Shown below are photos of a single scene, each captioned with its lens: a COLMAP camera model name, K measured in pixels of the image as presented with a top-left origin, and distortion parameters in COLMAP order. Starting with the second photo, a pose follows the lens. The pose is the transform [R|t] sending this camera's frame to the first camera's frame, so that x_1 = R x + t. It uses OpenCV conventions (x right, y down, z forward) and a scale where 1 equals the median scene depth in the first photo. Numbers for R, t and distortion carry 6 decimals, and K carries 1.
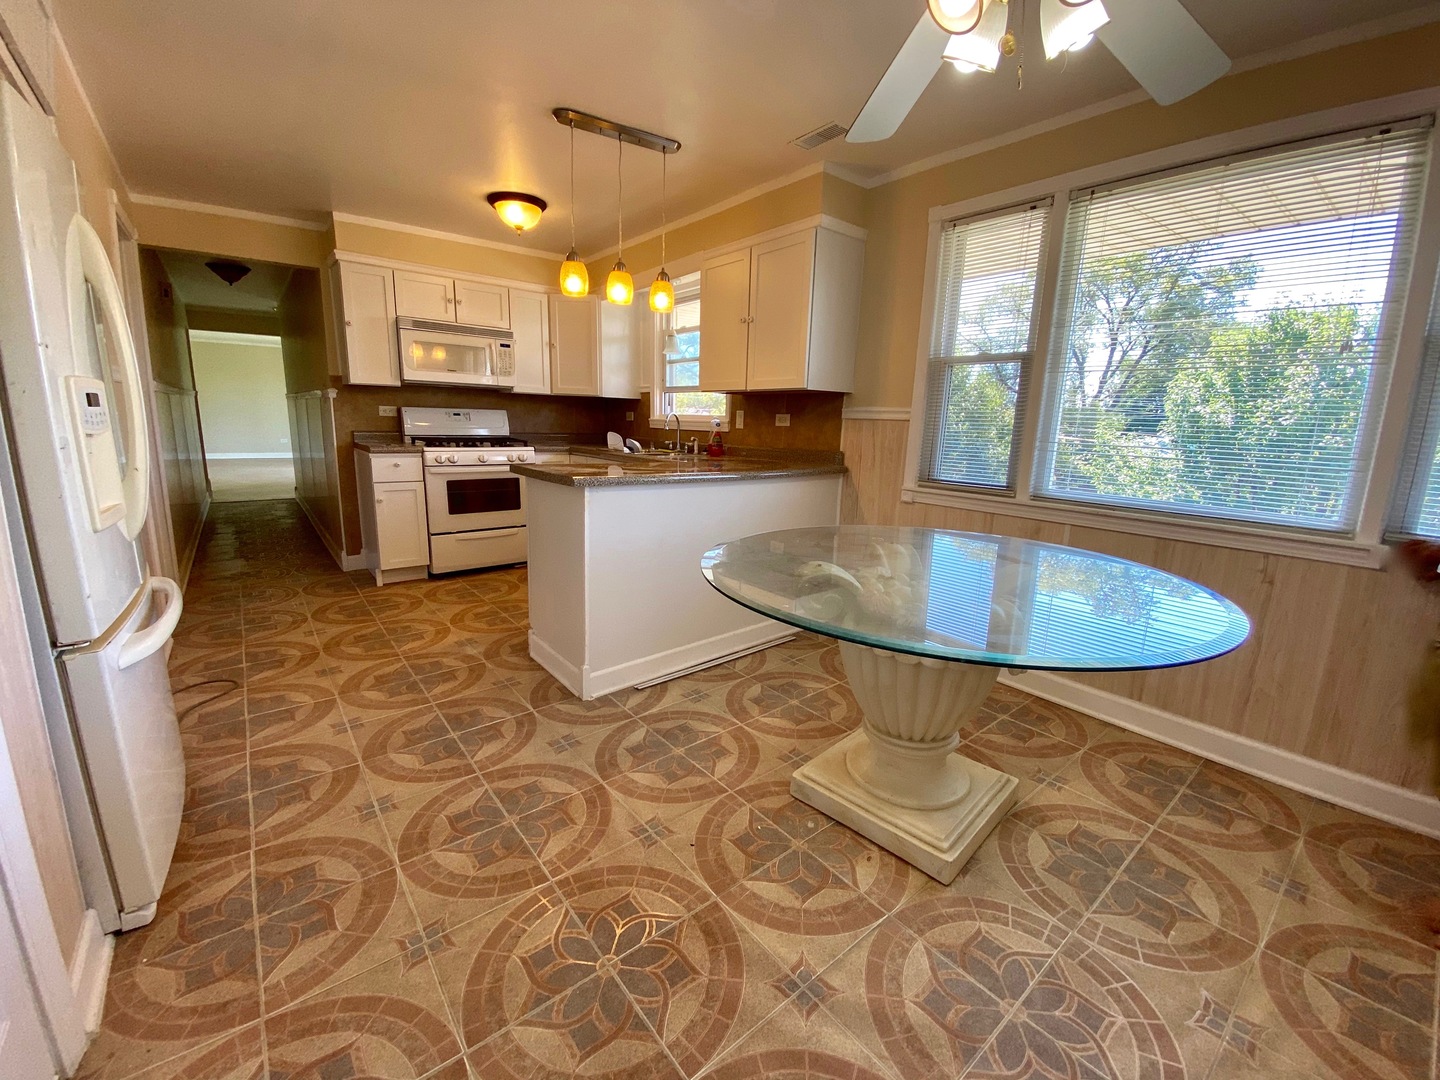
lens RADIAL K [[589.7, 0, 714.4], [0, 589.7, 540.5], [0, 0, 1]] dist [0.001762, -0.009083]
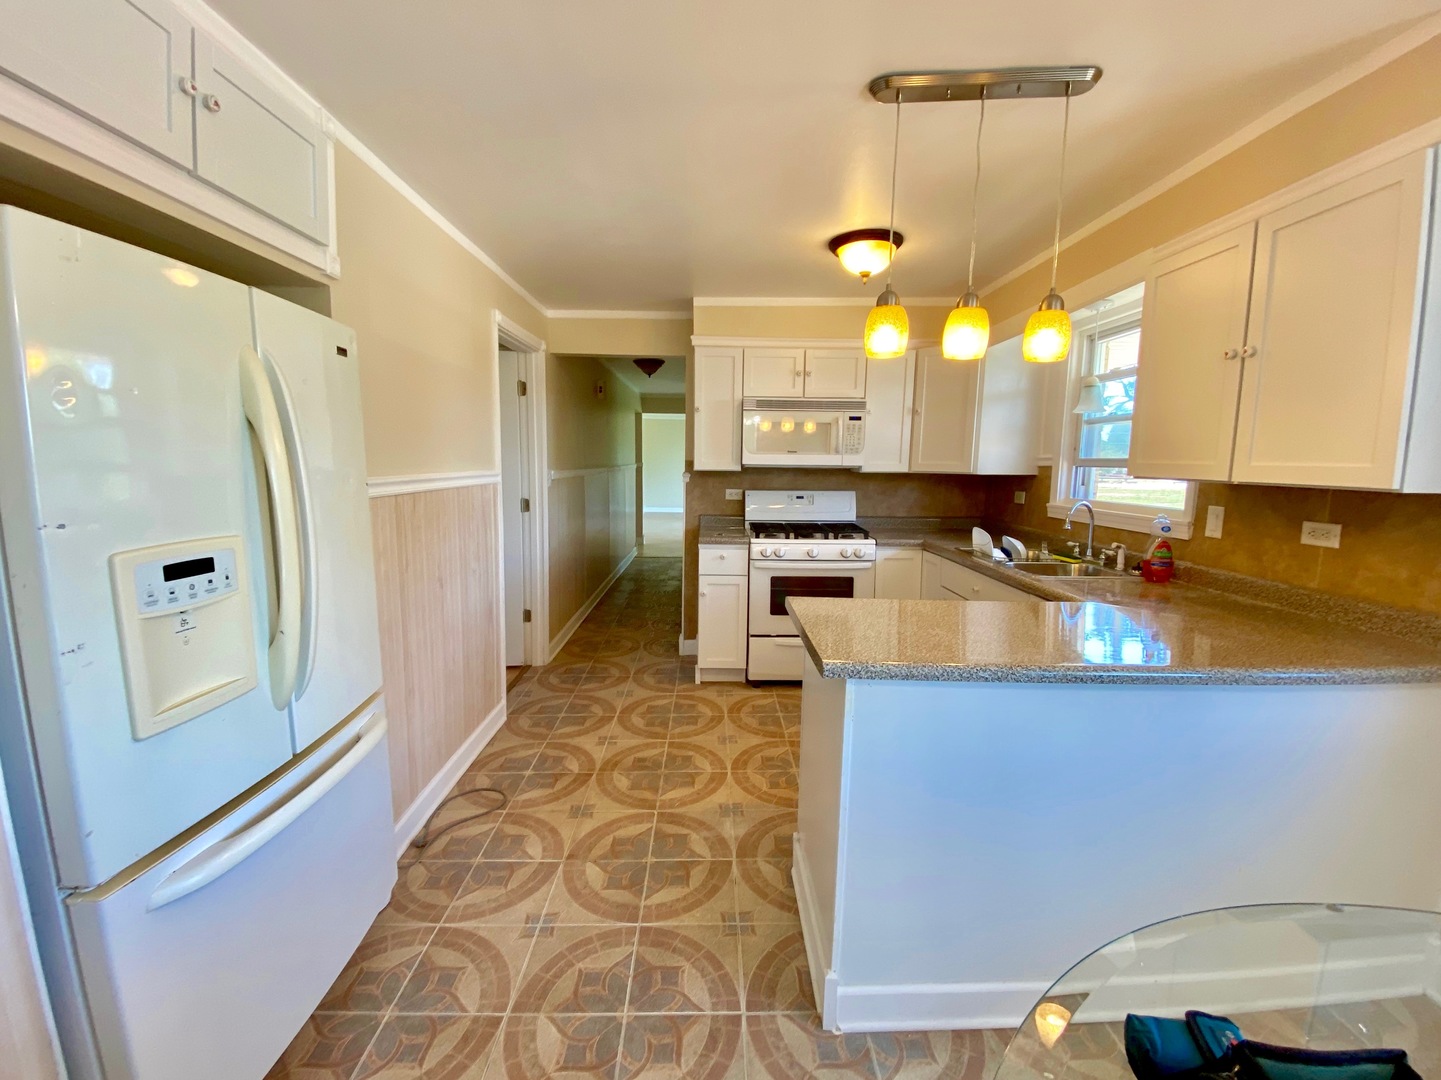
lens RADIAL K [[590.2, 0, 717.3], [0, 590.2, 543.9], [0, 0, 1]] dist [0.001762, -0.009083]
pose [[0.786254, 0.062533, -0.614731, 0.016745], [-0.106749, 0.993654, -0.035456, -0.115070], [0.608613, 0.093499, 0.787939, 0.270114]]
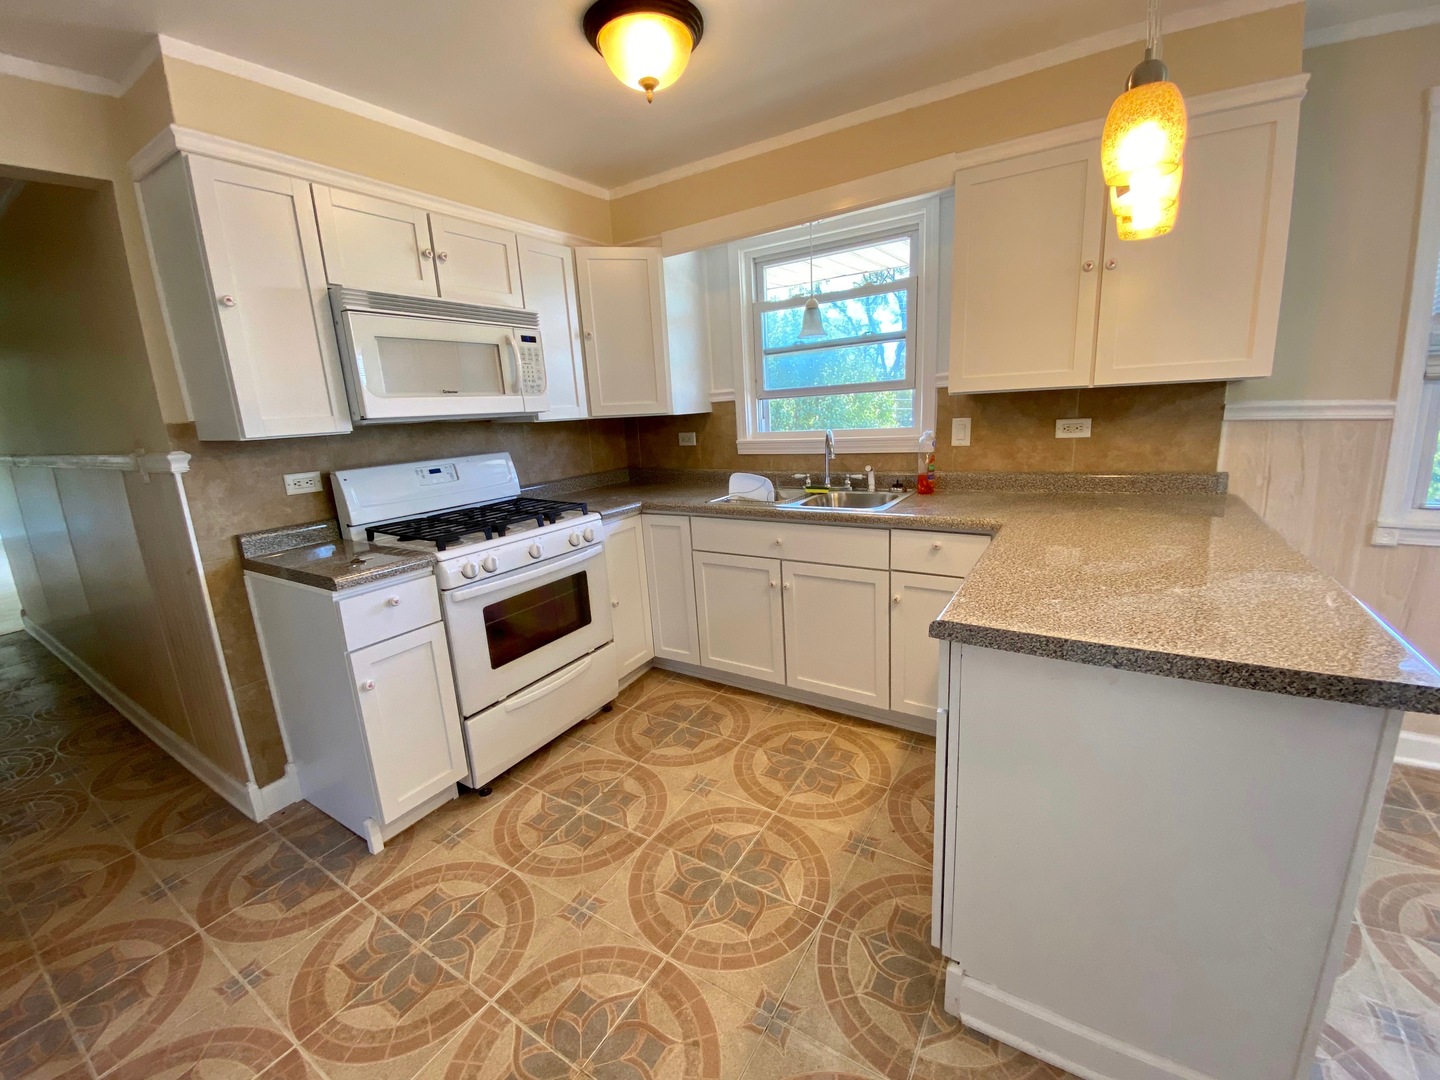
lens RADIAL K [[589.7, 0, 712.3], [0, 589.7, 540.2], [0, 0, 1]] dist [0.001762, -0.009083]
pose [[0.944513, -0.152468, 0.290945, -0.422543], [0.147683, 0.988286, 0.038473, -0.155921], [-0.293403, 0.006629, 0.955966, 0.471926]]
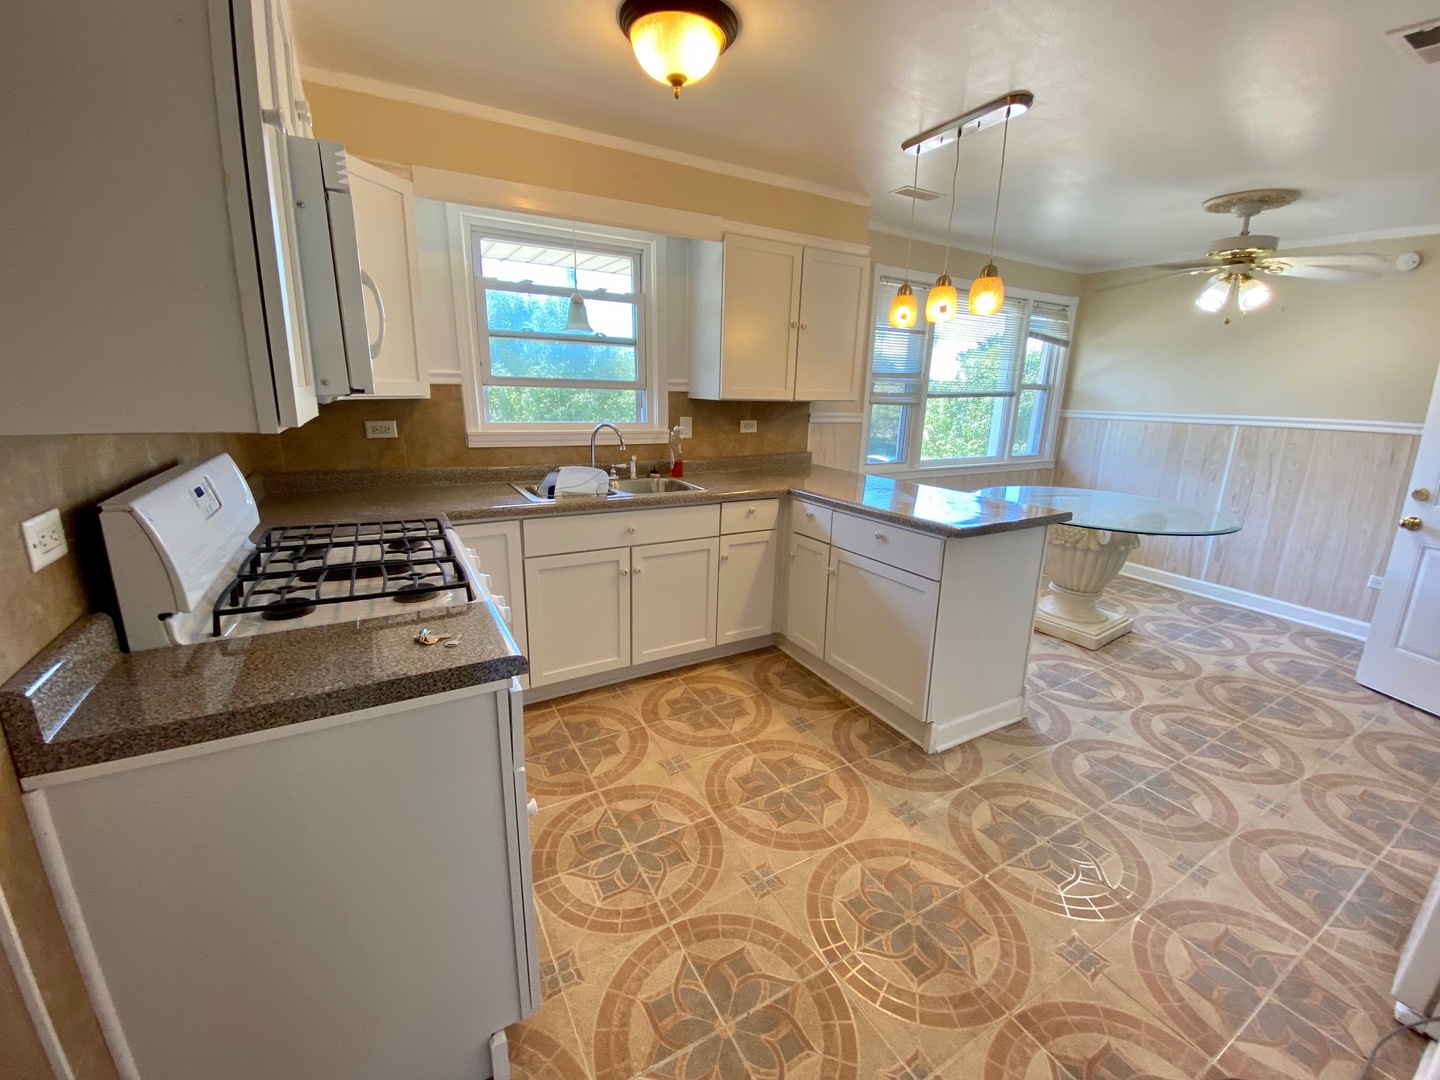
lens RADIAL K [[589.7, 0, 737.3], [0, 589.7, 542.5], [0, 0, 1]] dist [0.001762, -0.009083]
pose [[0.141218, -0.274082, 0.951281, -0.783449], [0.174088, 0.952812, 0.248680, -0.247466], [-0.974552, 0.130489, 0.182268, 0.810750]]
